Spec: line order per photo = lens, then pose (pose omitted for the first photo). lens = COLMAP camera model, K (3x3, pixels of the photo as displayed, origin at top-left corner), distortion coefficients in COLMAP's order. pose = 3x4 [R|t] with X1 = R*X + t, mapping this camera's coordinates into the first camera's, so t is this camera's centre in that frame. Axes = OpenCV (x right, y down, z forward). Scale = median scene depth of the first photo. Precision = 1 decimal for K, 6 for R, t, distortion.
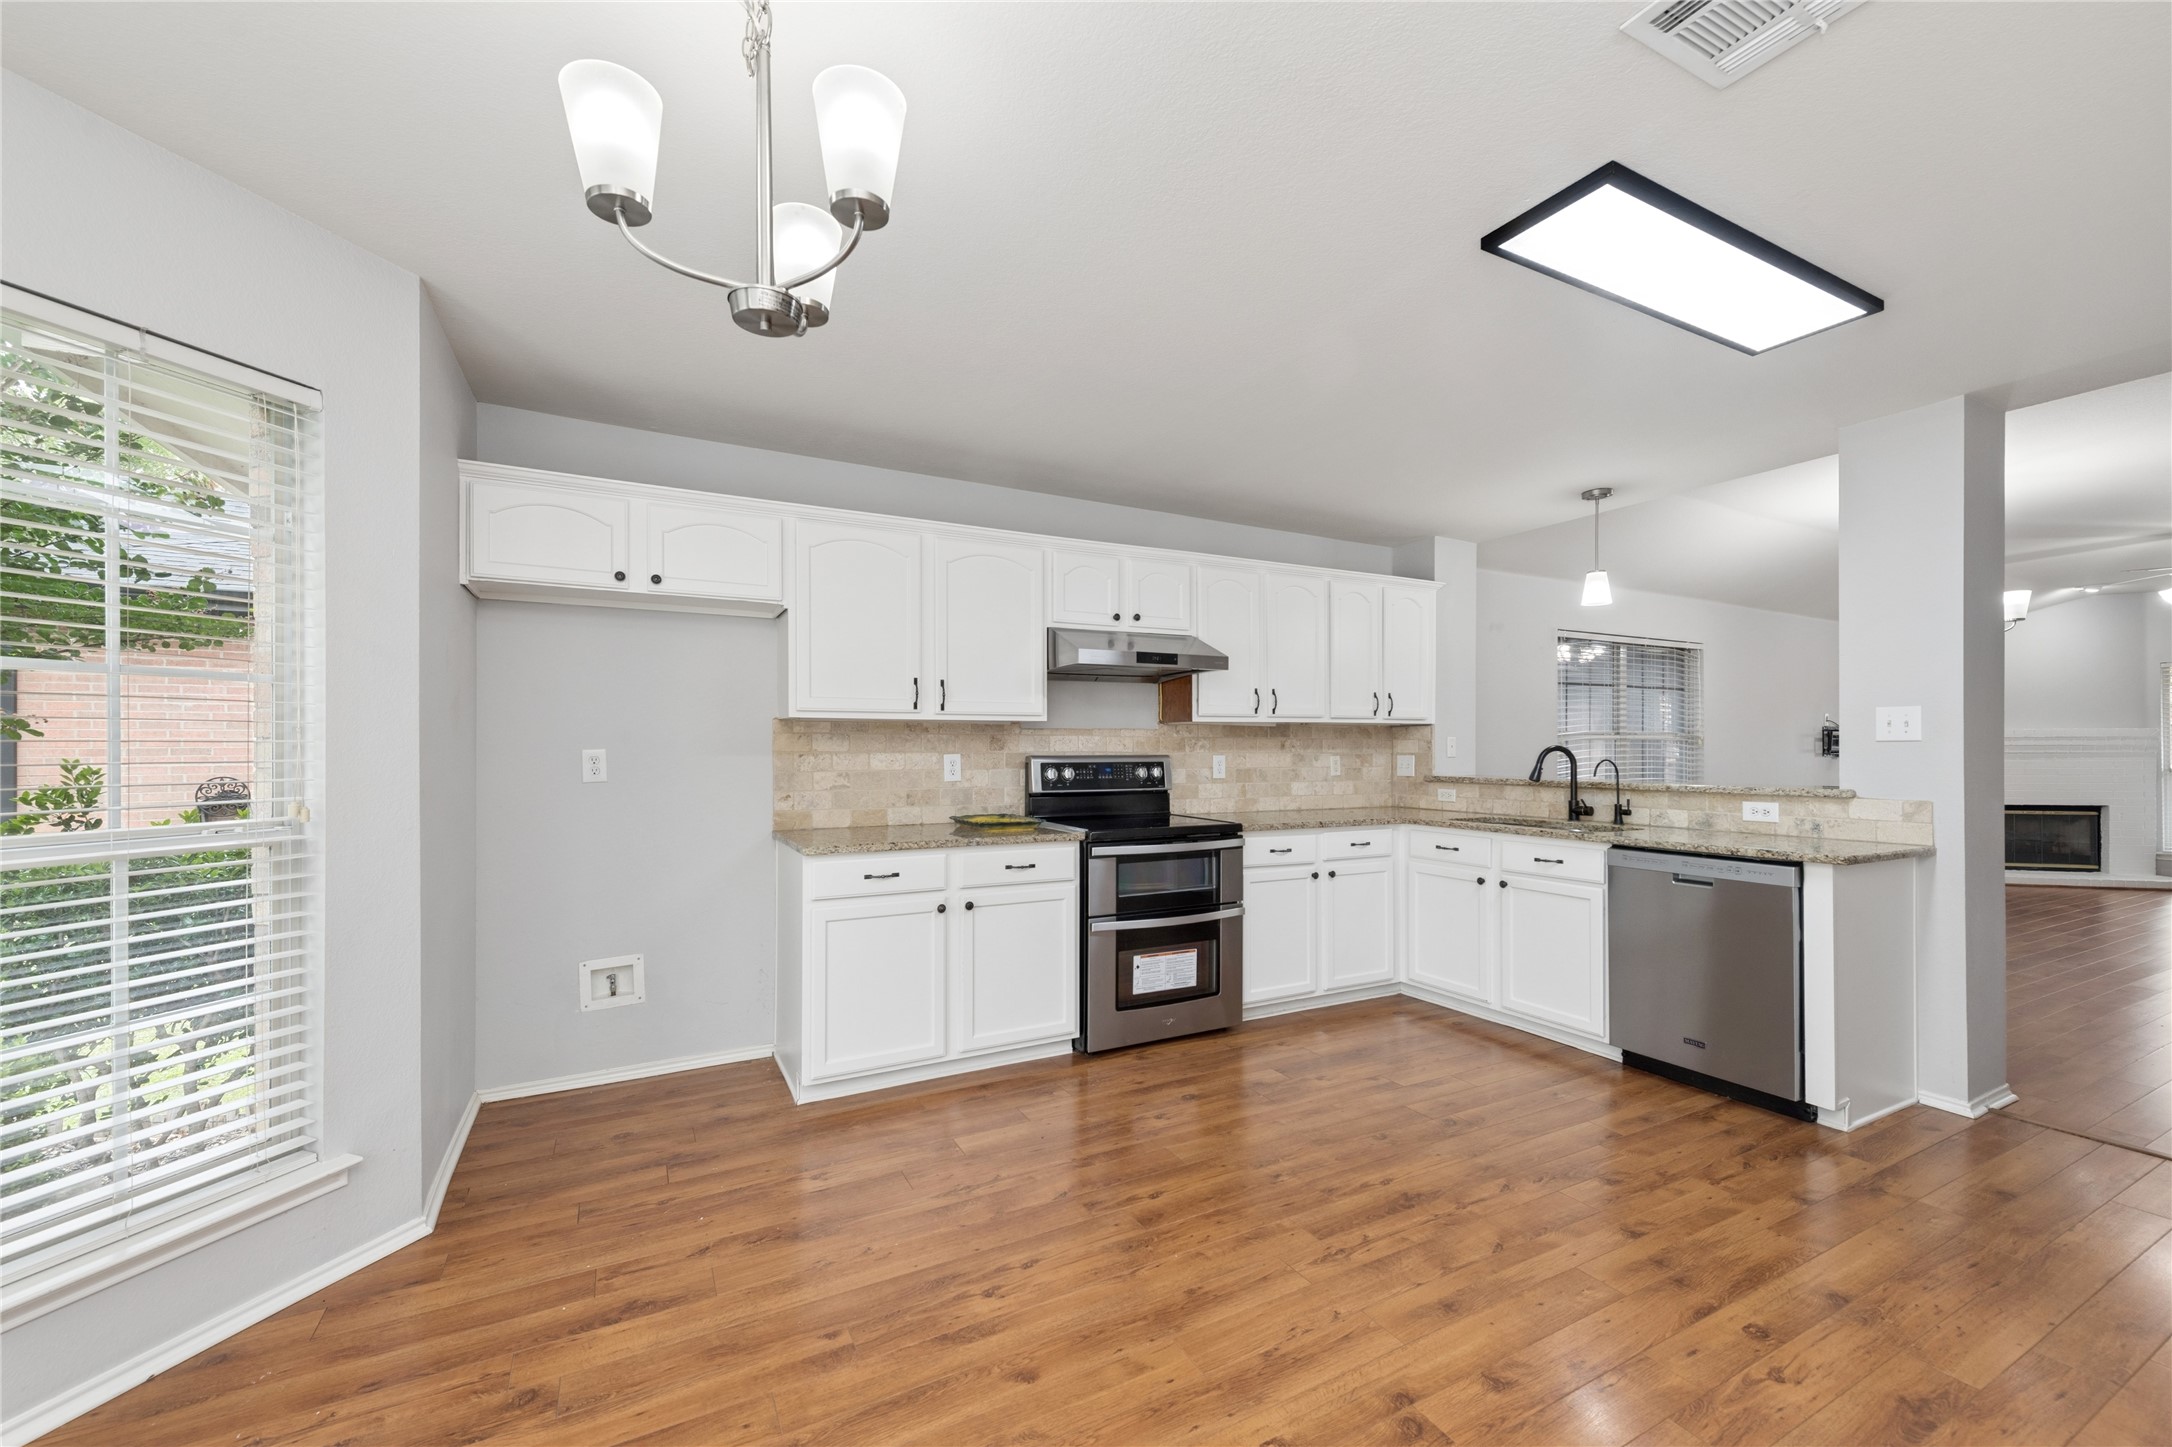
lens RADIAL K [[847.1, 0, 1059.9], [0, 847.1, 747.5], [0, 0, 1]] dist [0.018768, -0.008973]
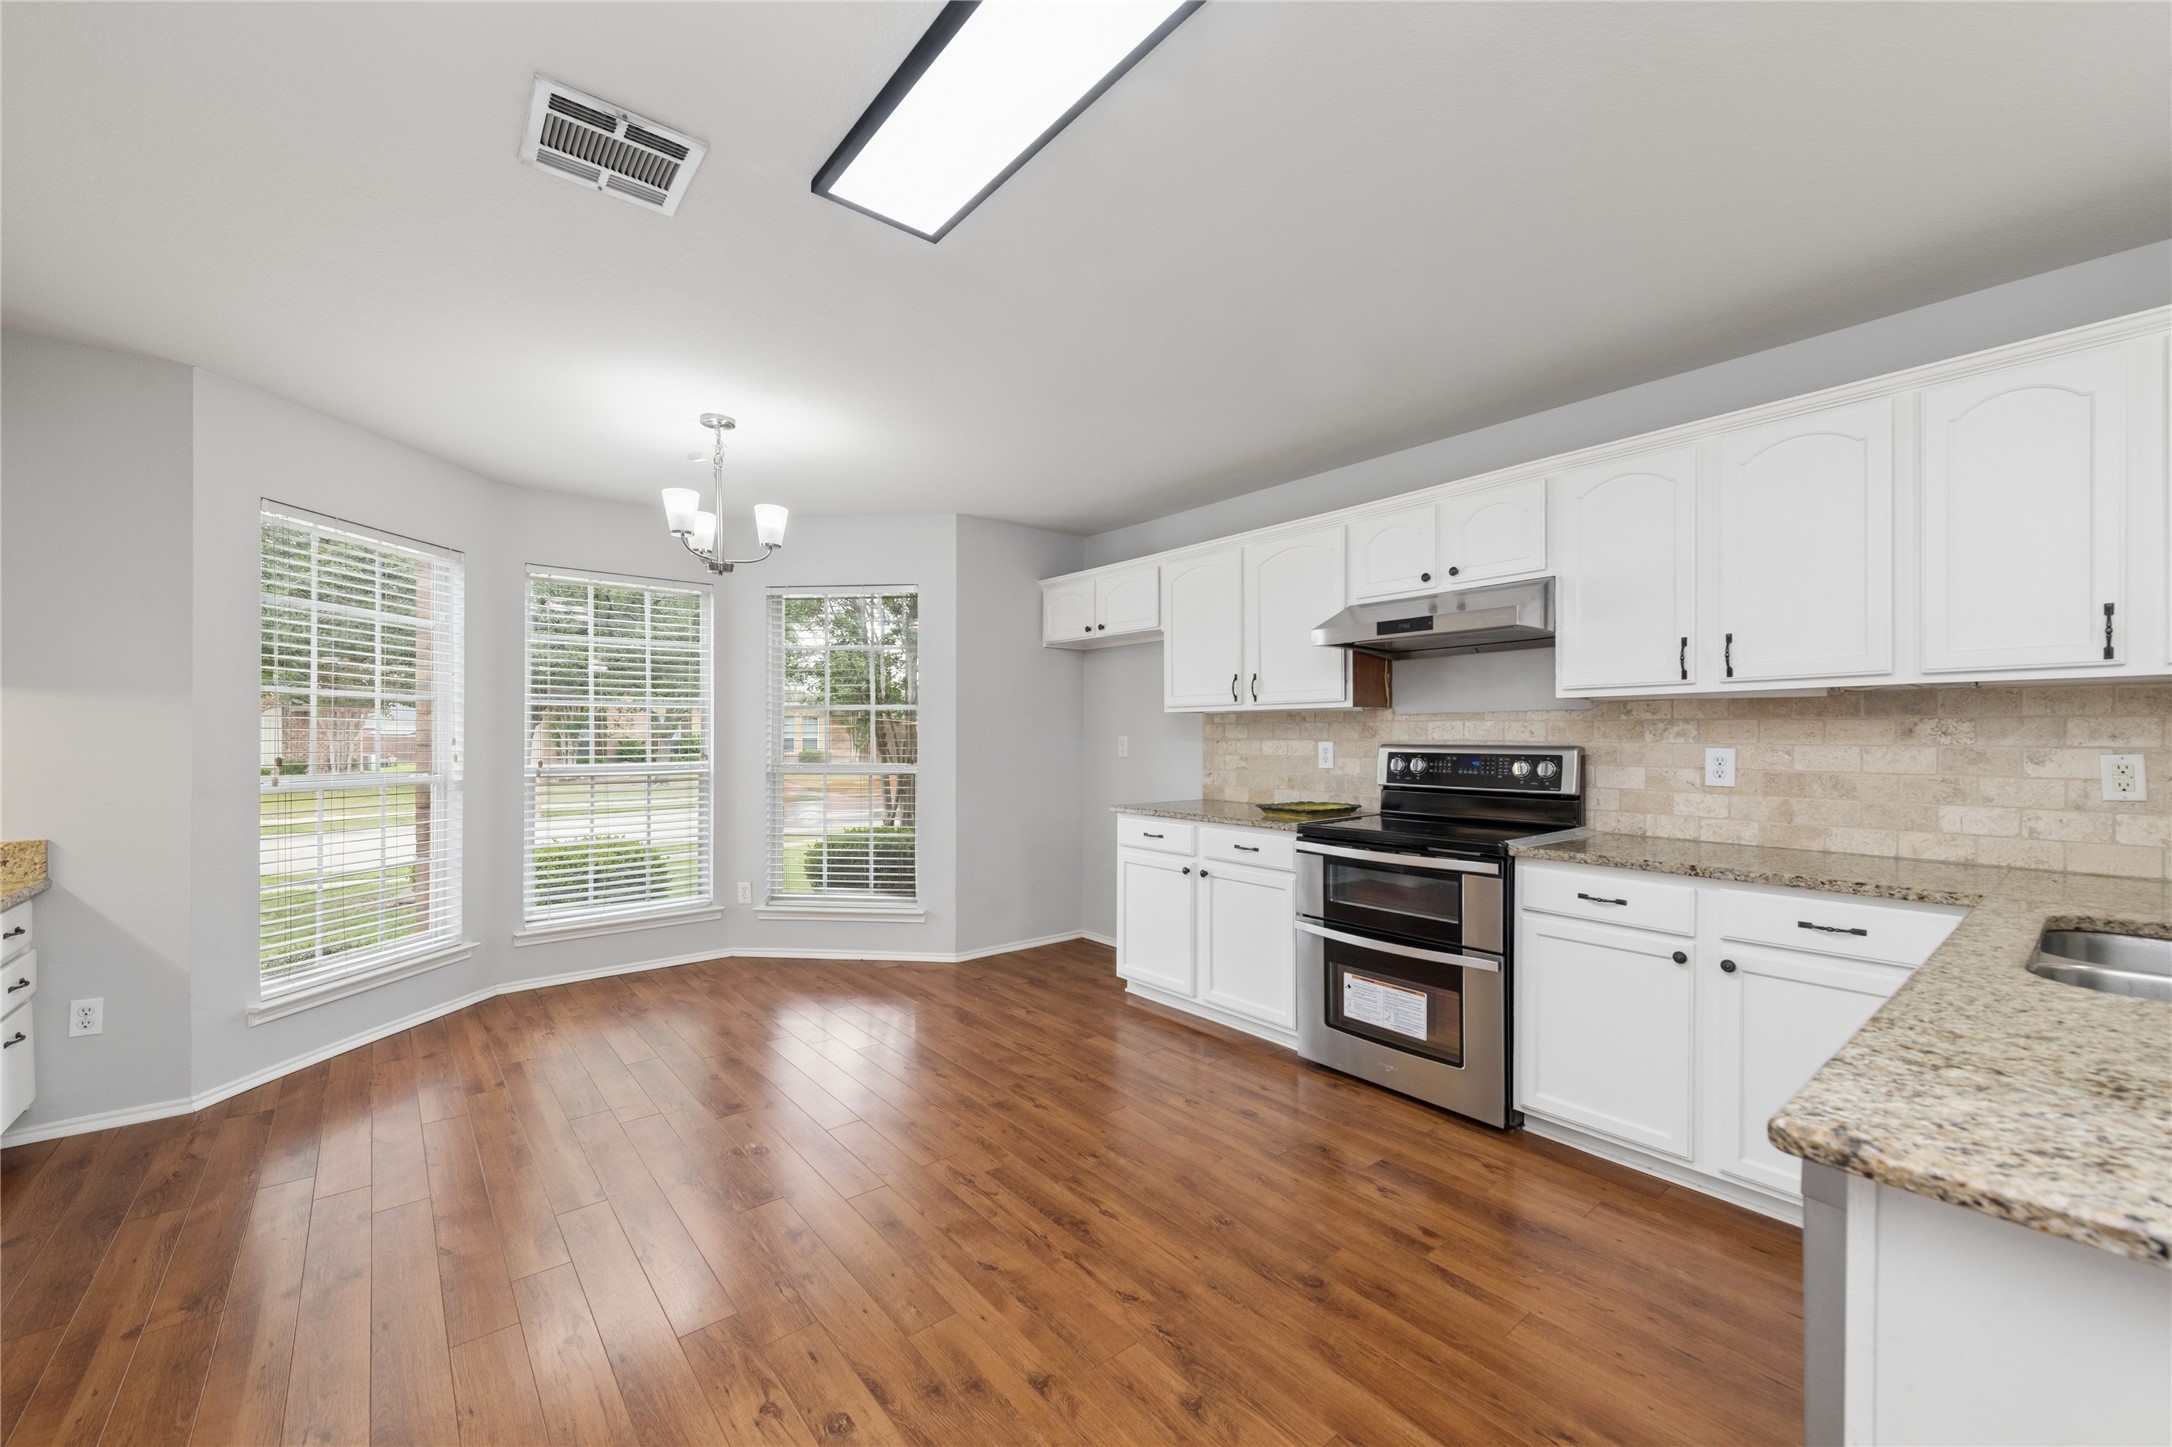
lens RADIAL K [[825.8, 0, 1084.9], [0, 825.8, 743.3], [0, 0, 1]] dist [0.000658, -0.000034]
pose [[0.226149, 0.008877, -0.974052, 0.839831], [-0.002106, 0.999961, 0.008624, 0.001908], [0.974090, 0.000101, 0.226159, 0.532877]]
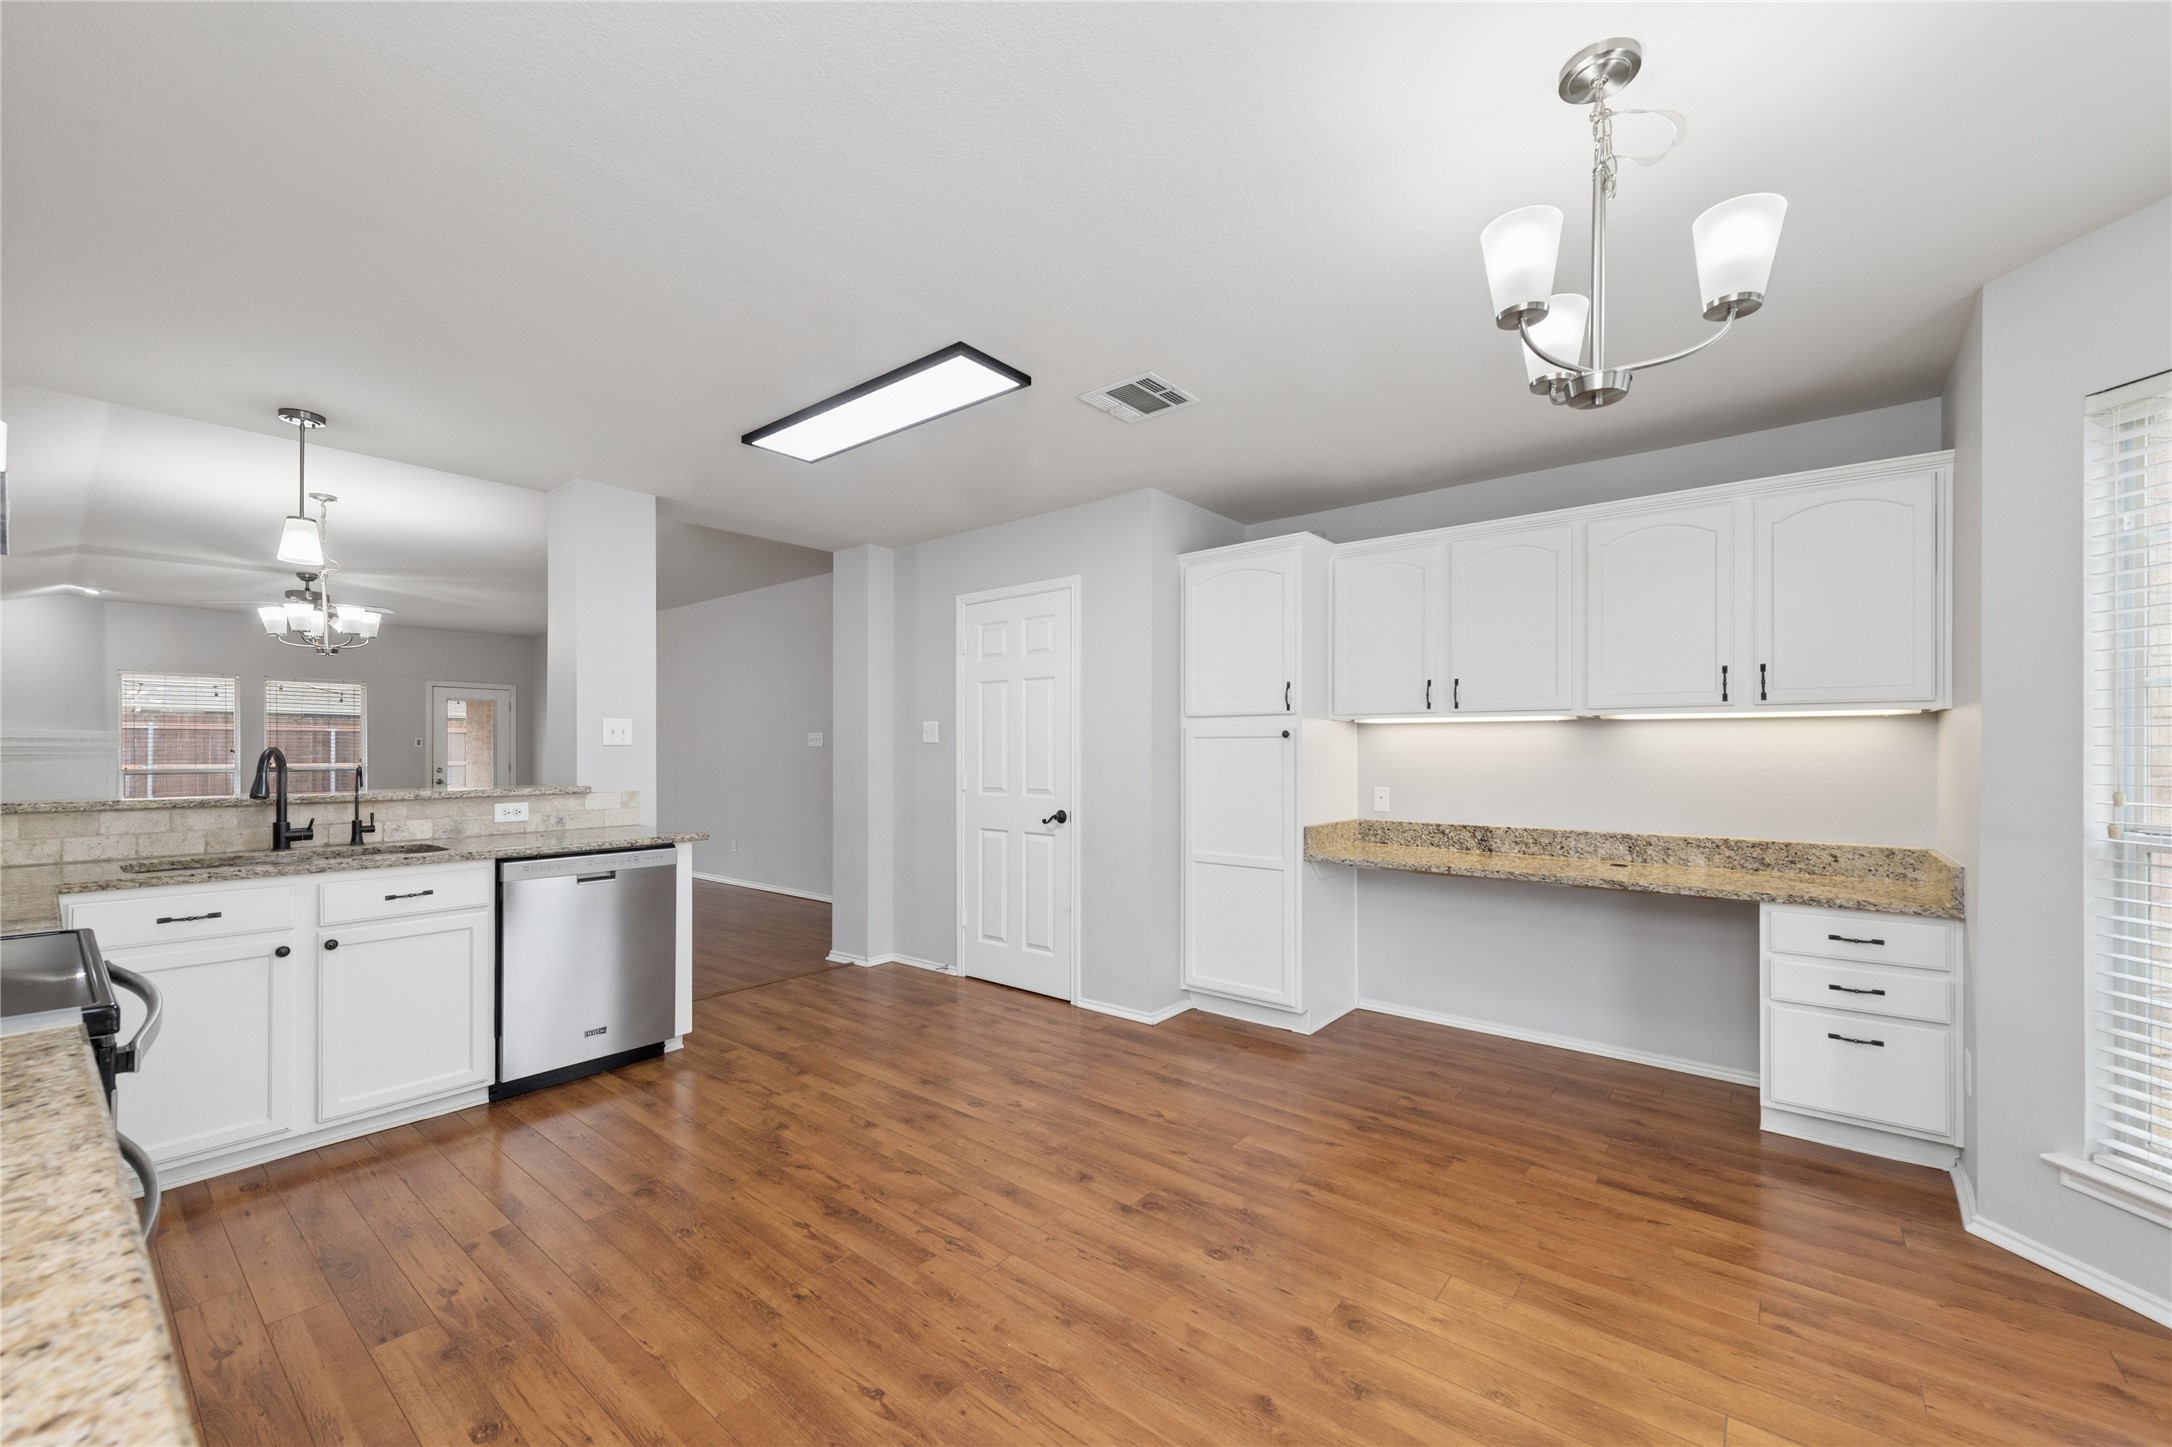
lens RADIAL K [[865.4, 0, 1085.2], [0, 865.4, 743.0], [0, 0, 1]] dist [0.011742, -0.005515]
pose [[-0.410203, 0.007120, 0.911966, -0.409557], [-0.001545, 0.999963, -0.008502, -0.001018], [-0.911993, -0.004896, -0.410177, 0.759036]]
